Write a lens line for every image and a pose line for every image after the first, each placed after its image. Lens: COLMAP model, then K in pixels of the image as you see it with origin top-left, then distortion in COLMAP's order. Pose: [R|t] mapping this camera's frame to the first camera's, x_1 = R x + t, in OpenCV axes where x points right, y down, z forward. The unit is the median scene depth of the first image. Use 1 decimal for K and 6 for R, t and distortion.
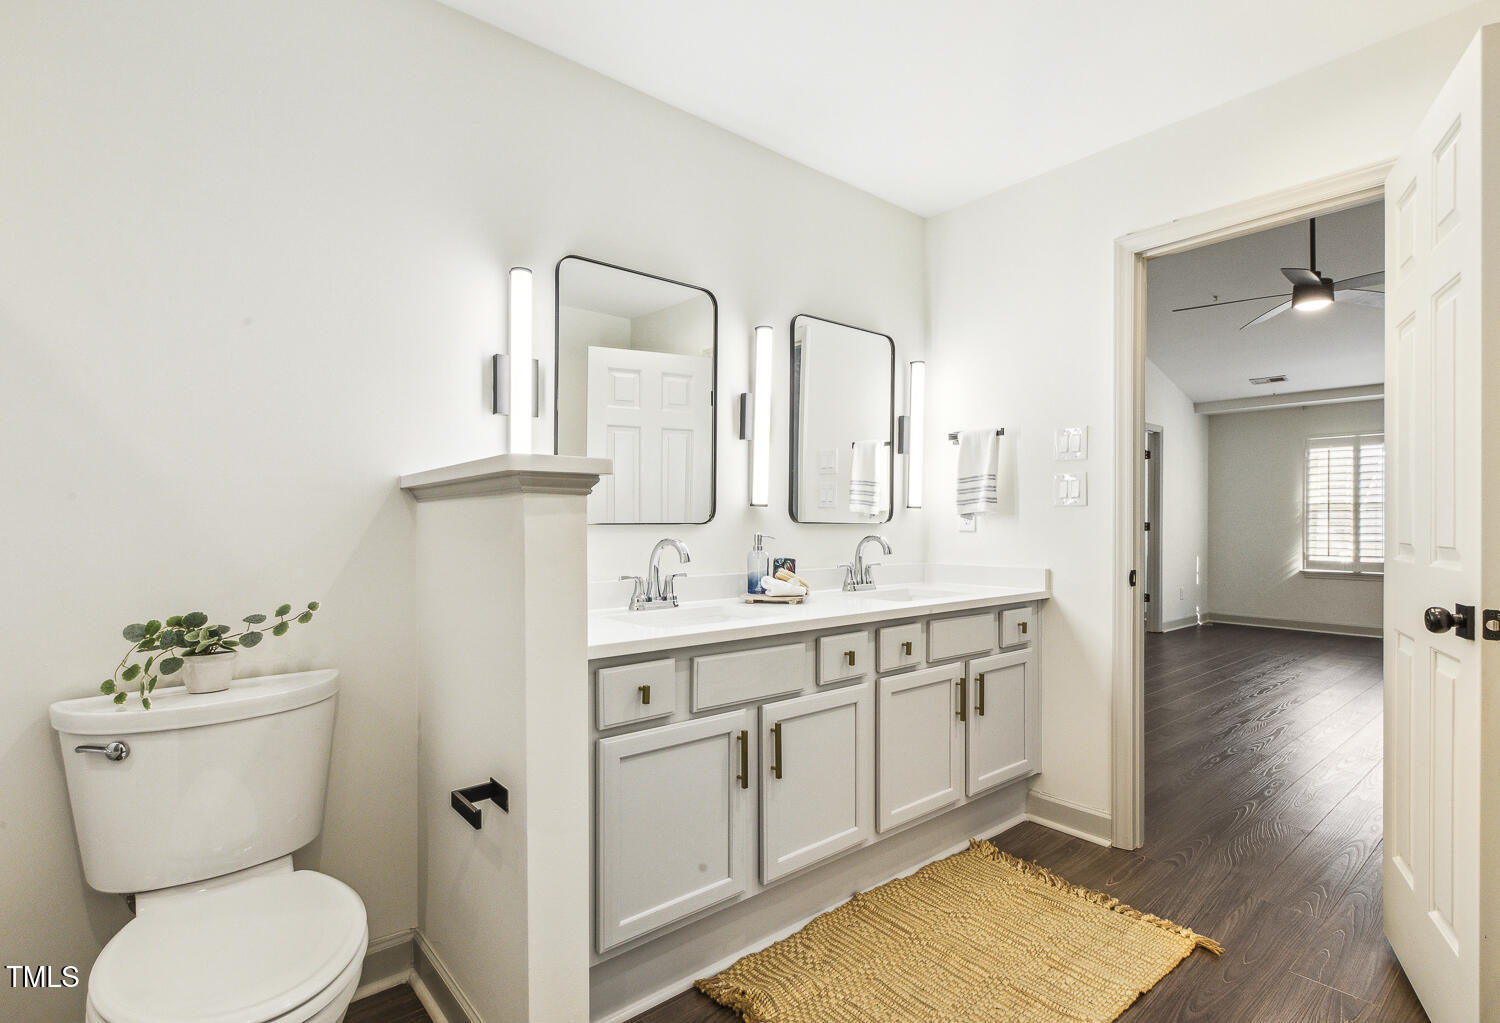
lens RADIAL K [[727.4, 0, 751.9], [0, 727.4, 523.5], [0, 0, 1]] dist [-0.003363, 0.000564]
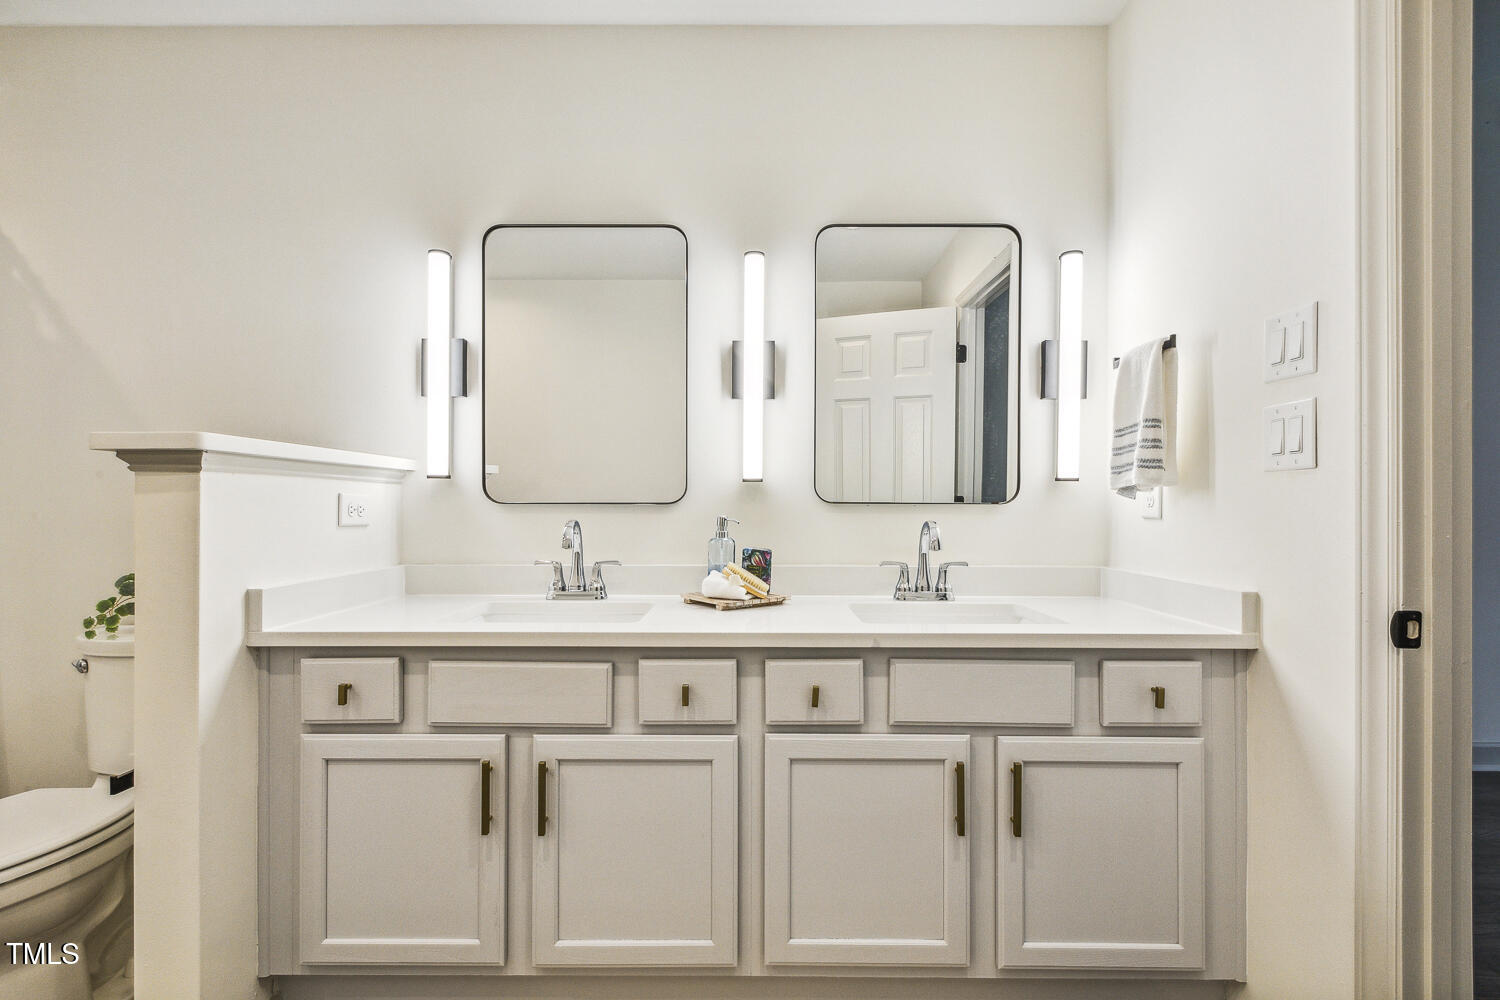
lens RADIAL K [[693.3, 0, 747.5], [0, 693.3, 499.5], [0, 0, 1]] dist [0.003399, -0.001133]
pose [[0.761484, -0.002583, -0.648178, 0.450632], [-0.003066, 0.999967, -0.007586, 0.001104], [0.648176, 0.007764, 0.761451, 0.386553]]
